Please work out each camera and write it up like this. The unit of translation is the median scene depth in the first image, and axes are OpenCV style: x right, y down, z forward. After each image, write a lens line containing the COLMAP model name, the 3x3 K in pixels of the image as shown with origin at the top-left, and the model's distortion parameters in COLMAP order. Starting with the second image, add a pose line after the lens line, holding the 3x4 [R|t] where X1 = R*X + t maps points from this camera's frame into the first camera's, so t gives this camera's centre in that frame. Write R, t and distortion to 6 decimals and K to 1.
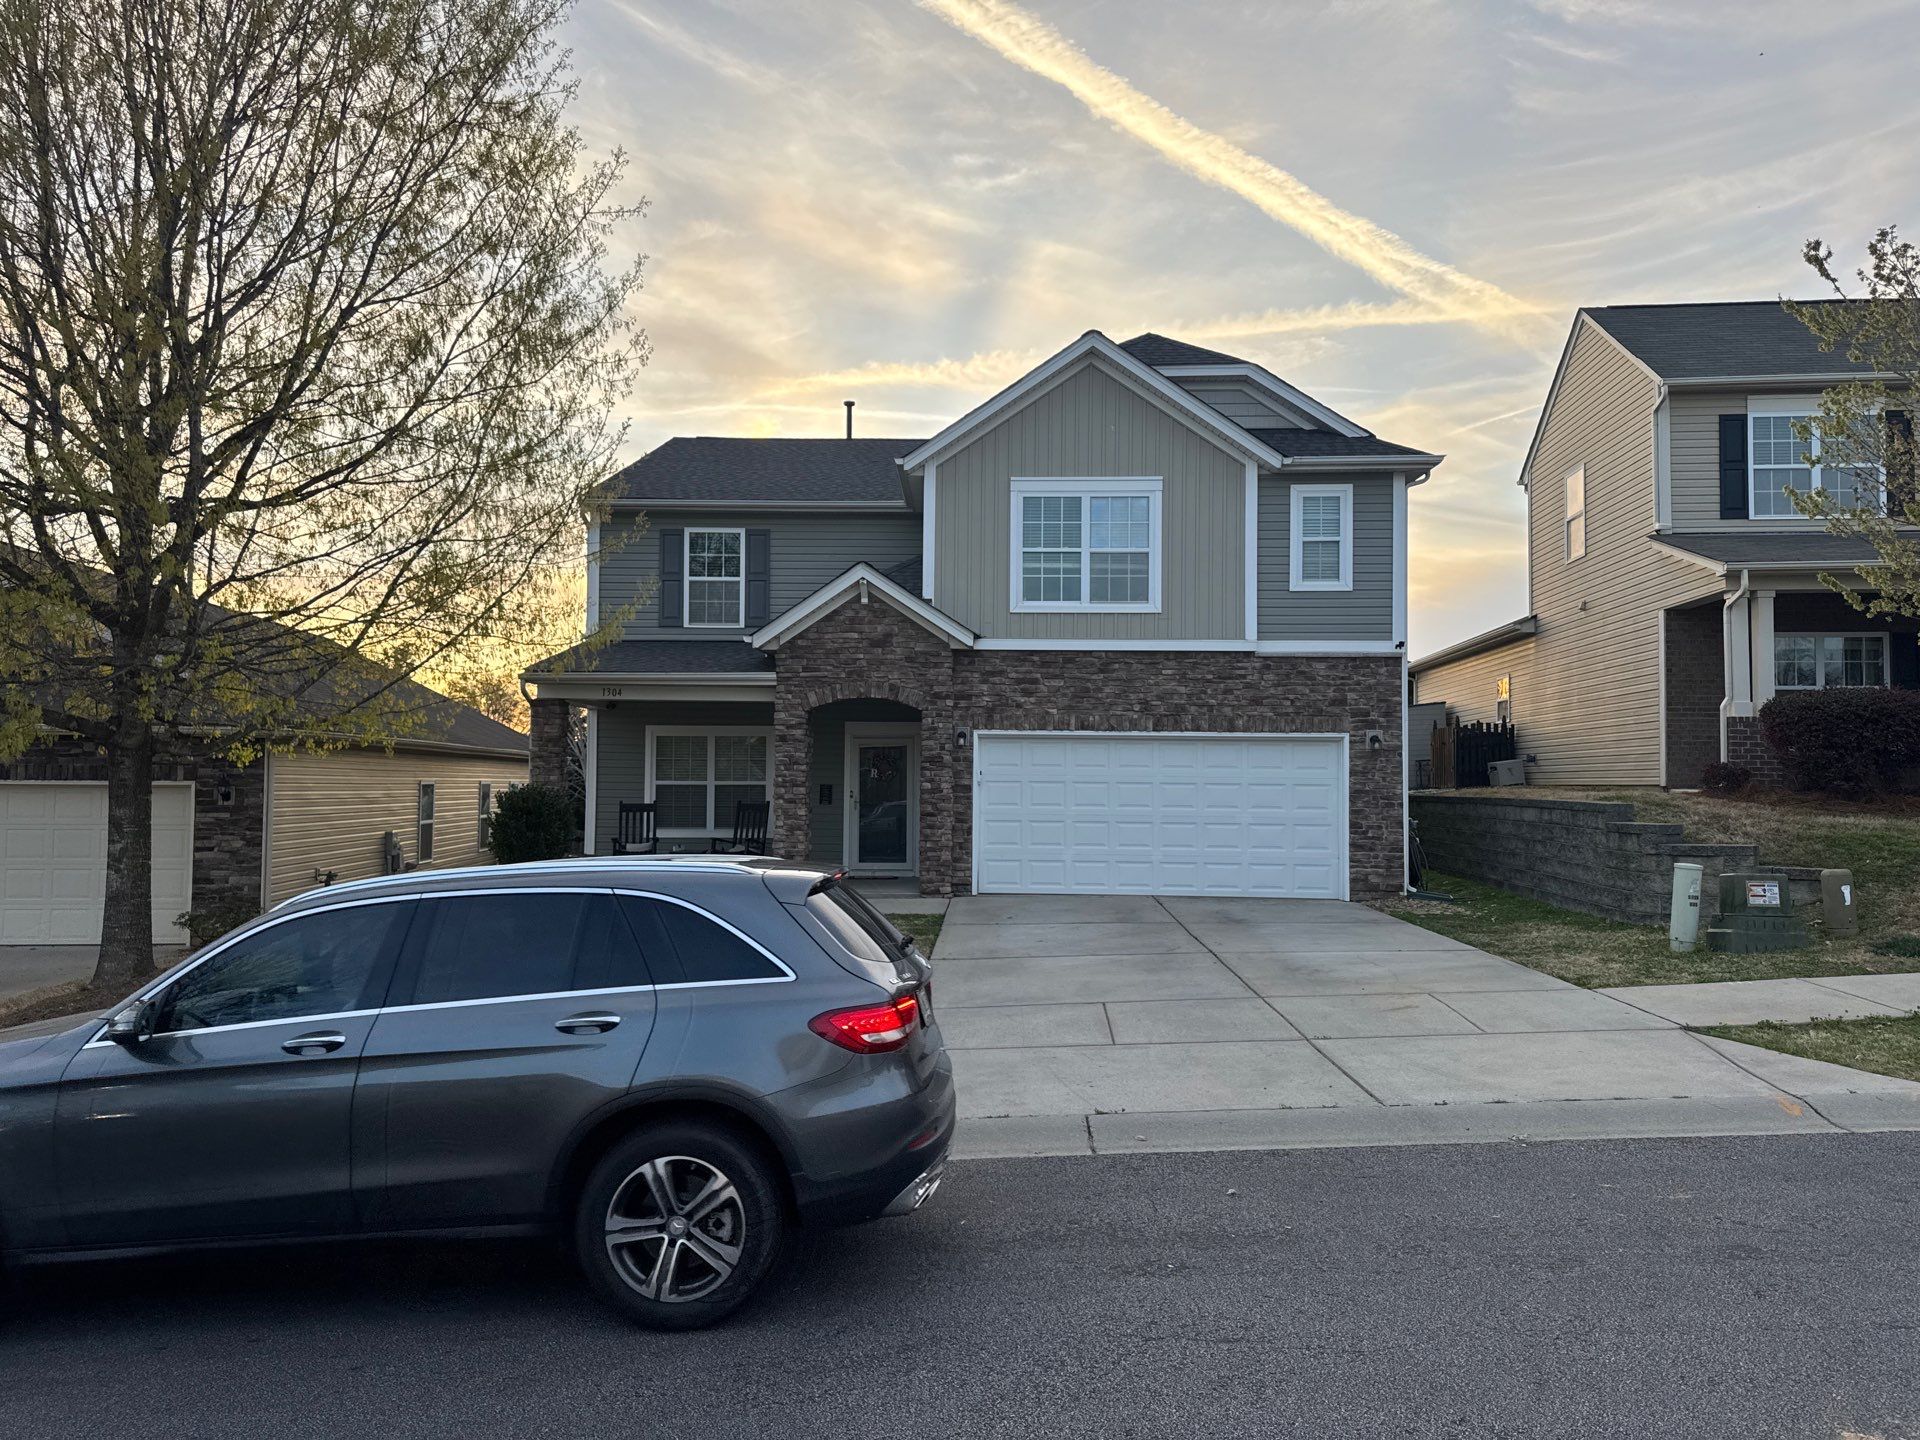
lens RADIAL K [[1416.2, 0, 949.9], [0, 1416.2, 725.1], [0, 0, 1]] dist [0.063067, -0.042556]
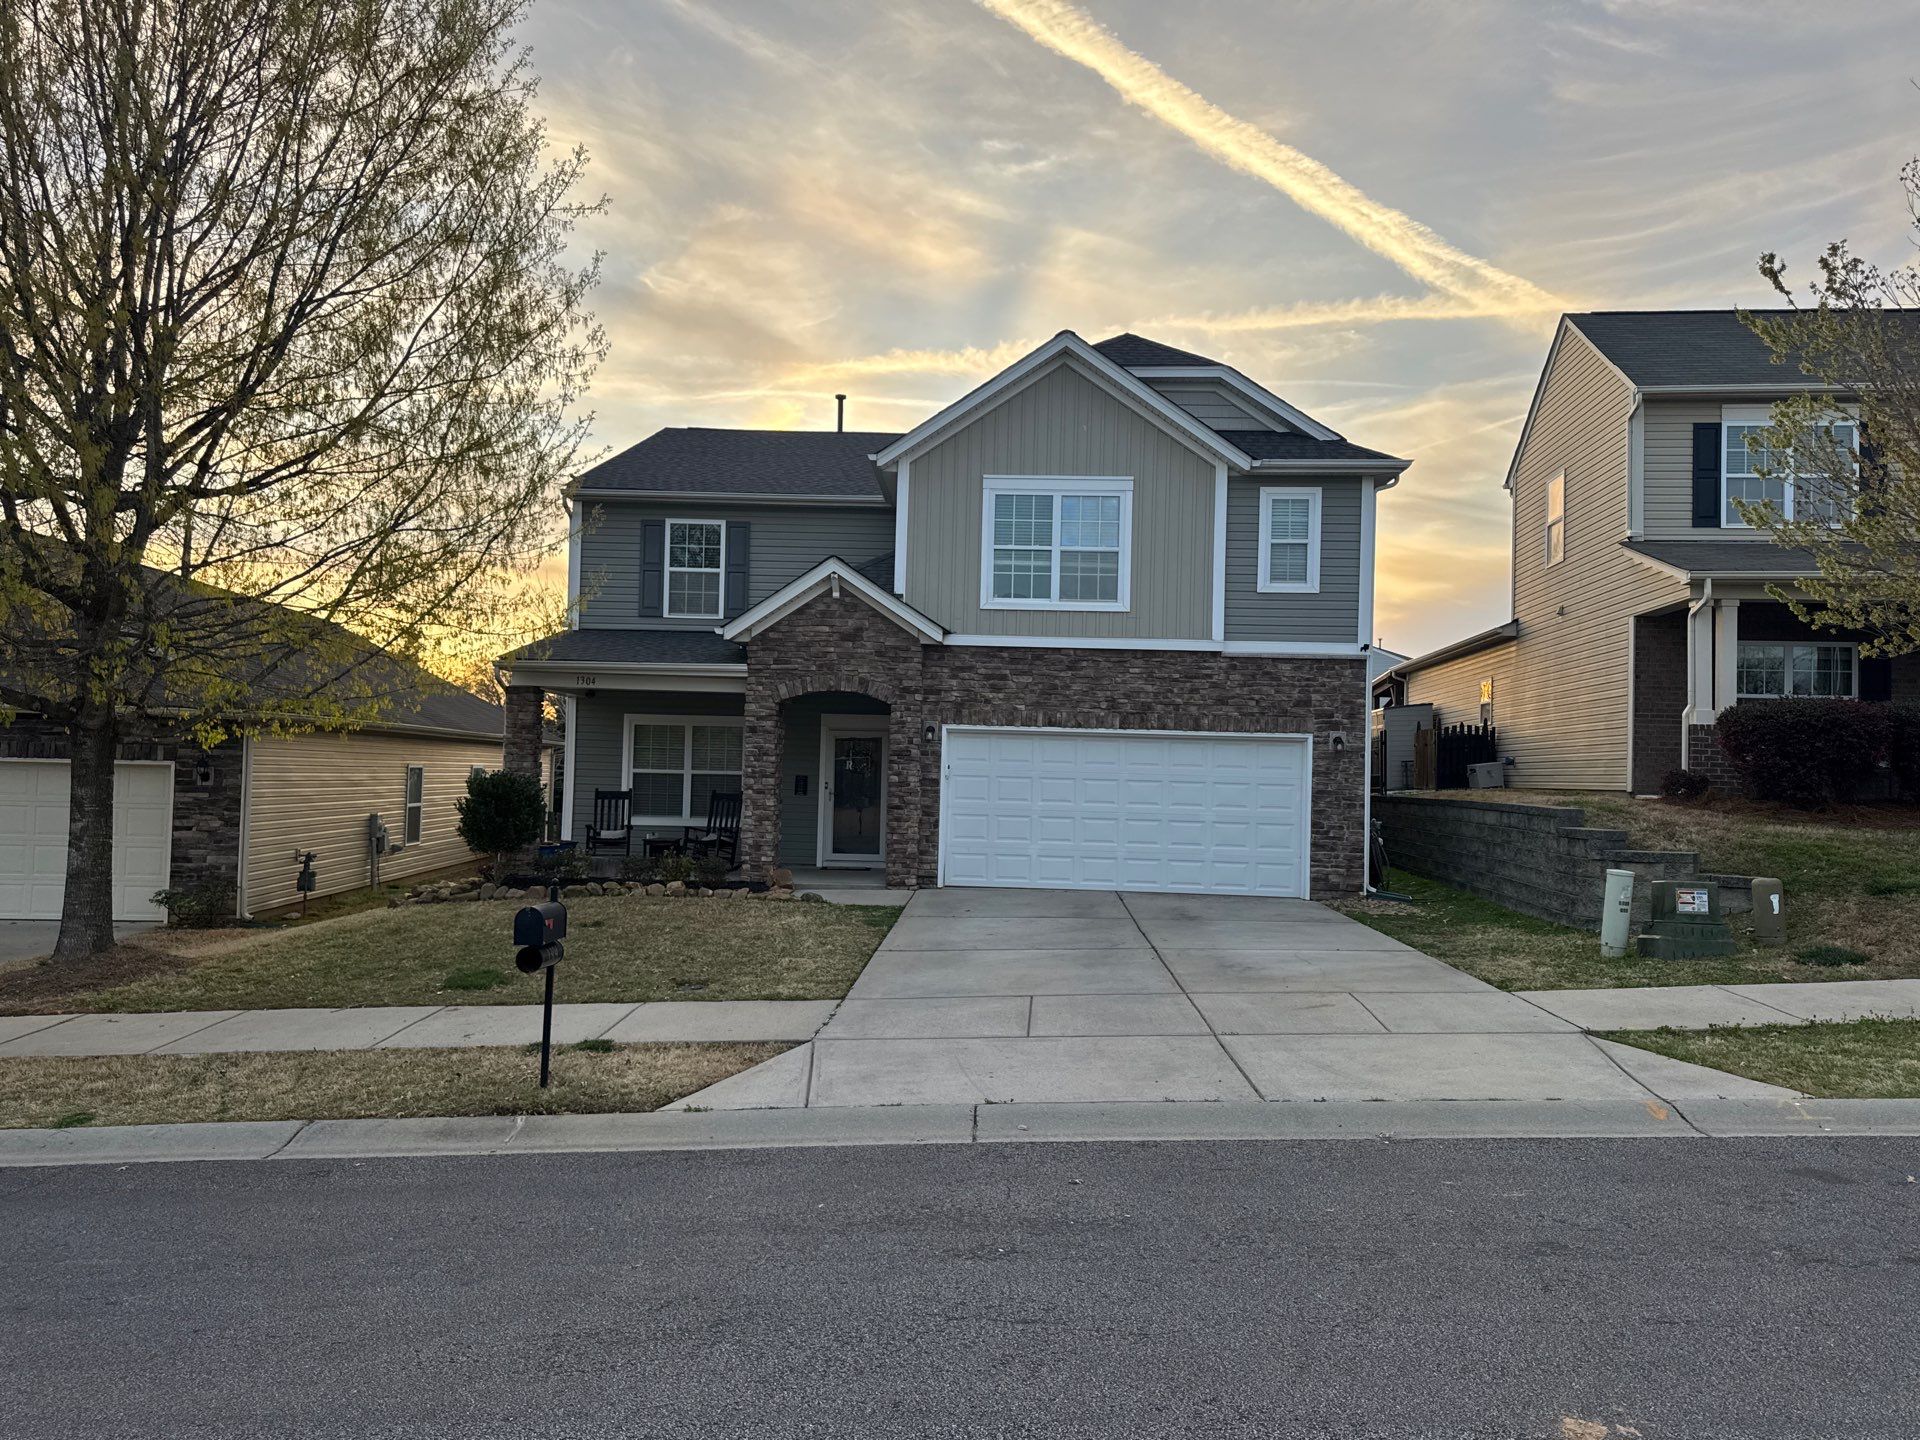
lens RADIAL K [[1420.3, 0, 962.6], [0, 1420.3, 730.7], [0, 0, 1]] dist [0.059145, -0.009797]
pose [[0.999802, 0.017632, -0.009210, 0.040817], [-0.017522, 0.999775, 0.011937, -0.004447], [0.009418, -0.011773, 0.999886, -0.014903]]
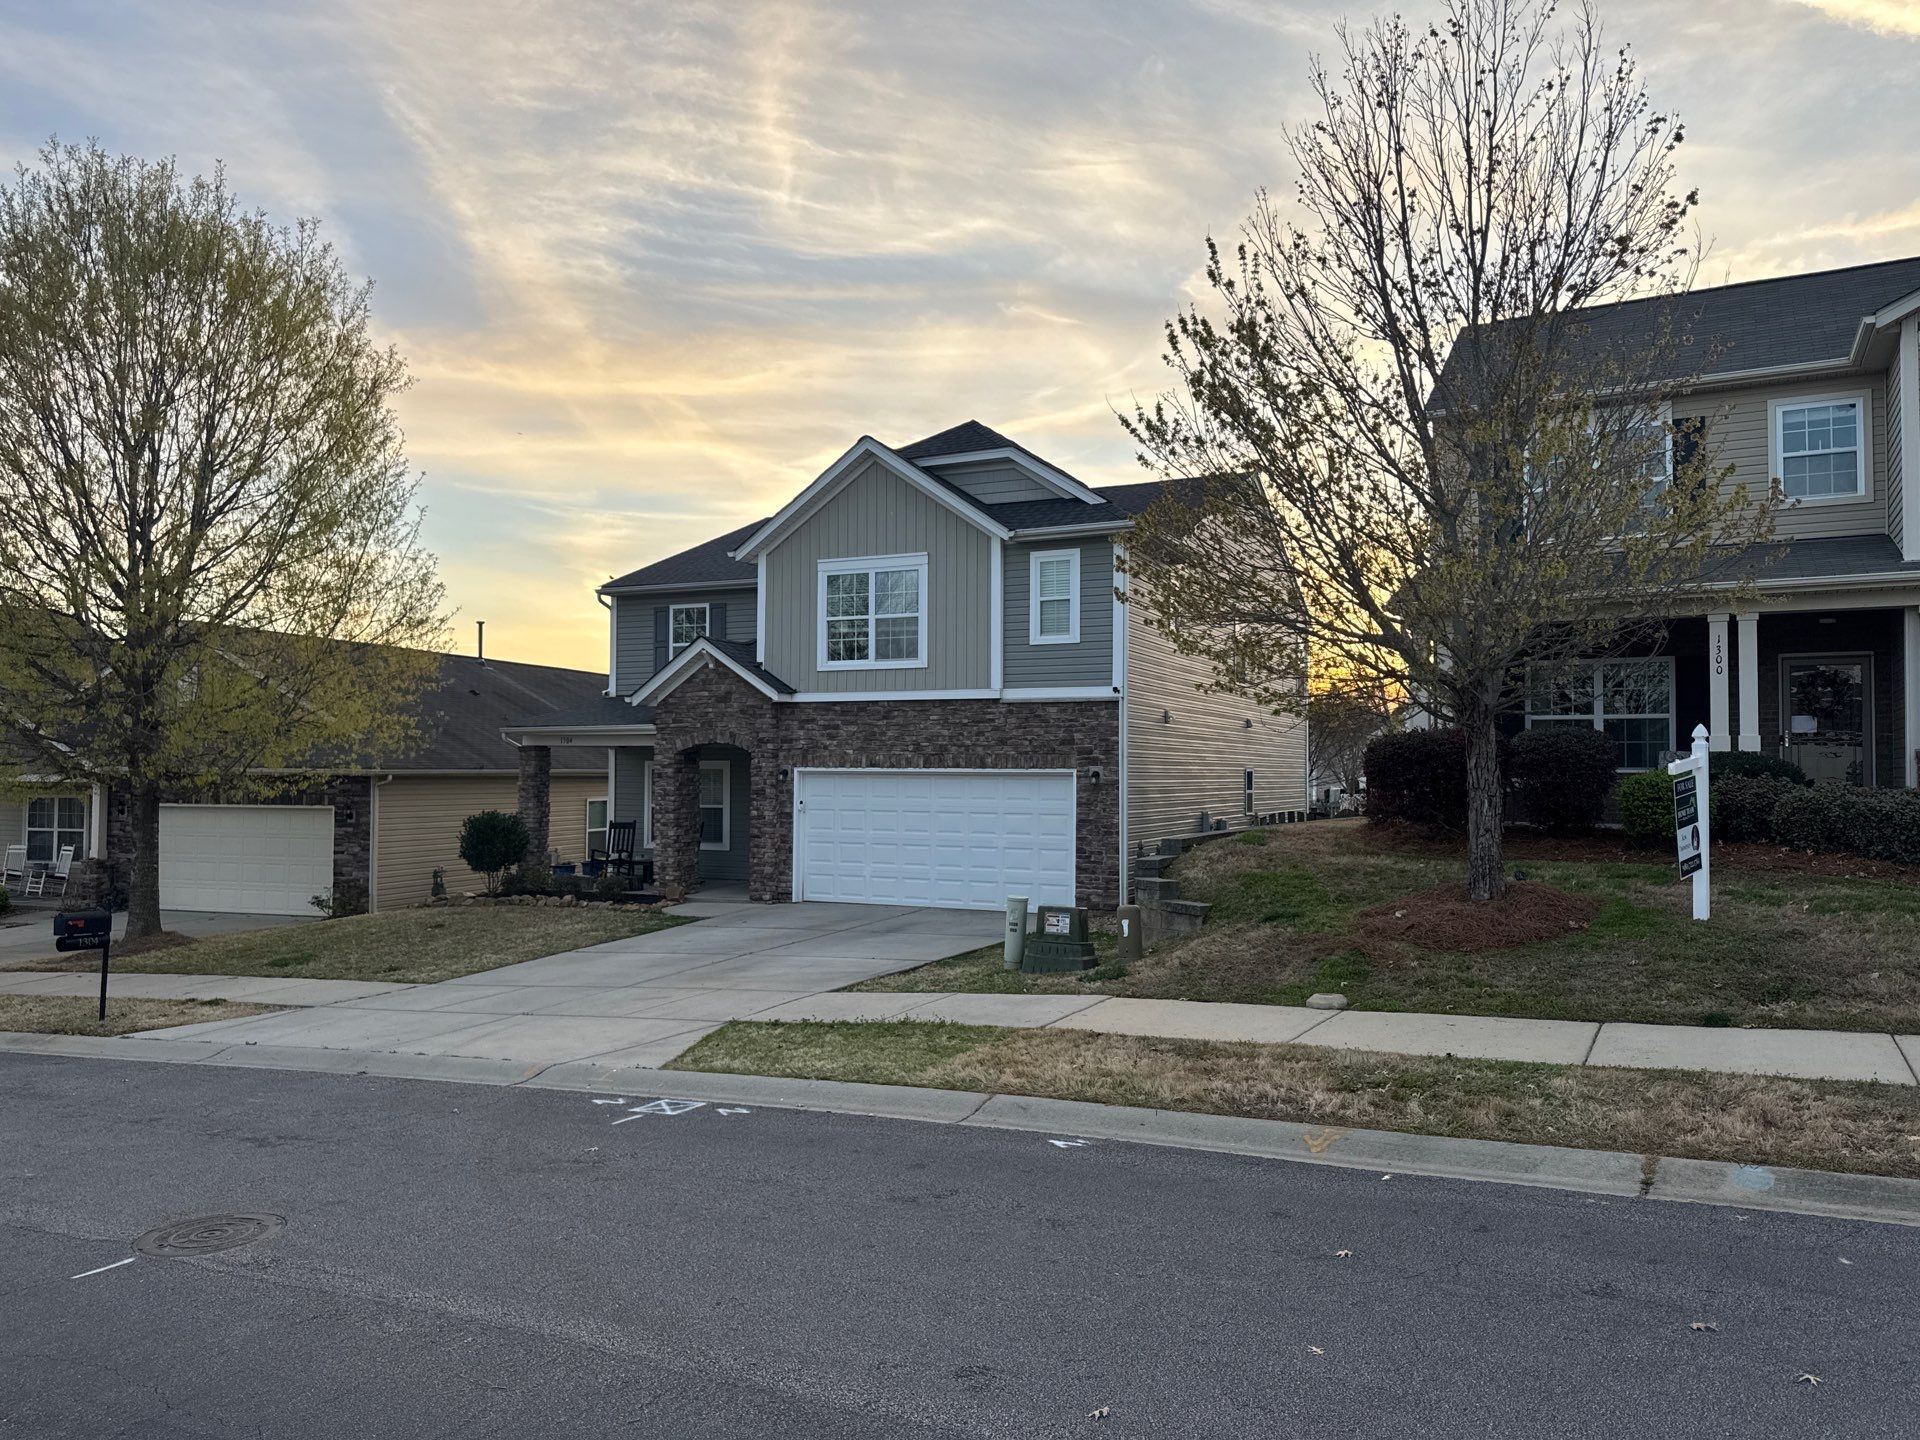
lens RADIAL K [[1545.0, 0, 960.0], [0, 1545.0, 720.0], [0, 0, 1]] dist [0.044597, -0.004461]
pose [[0.900856, -0.017970, -0.433746, 0.729229], [0.017571, 0.999833, -0.004929, -0.028761], [0.433763, -0.003181, 0.901022, -0.145051]]
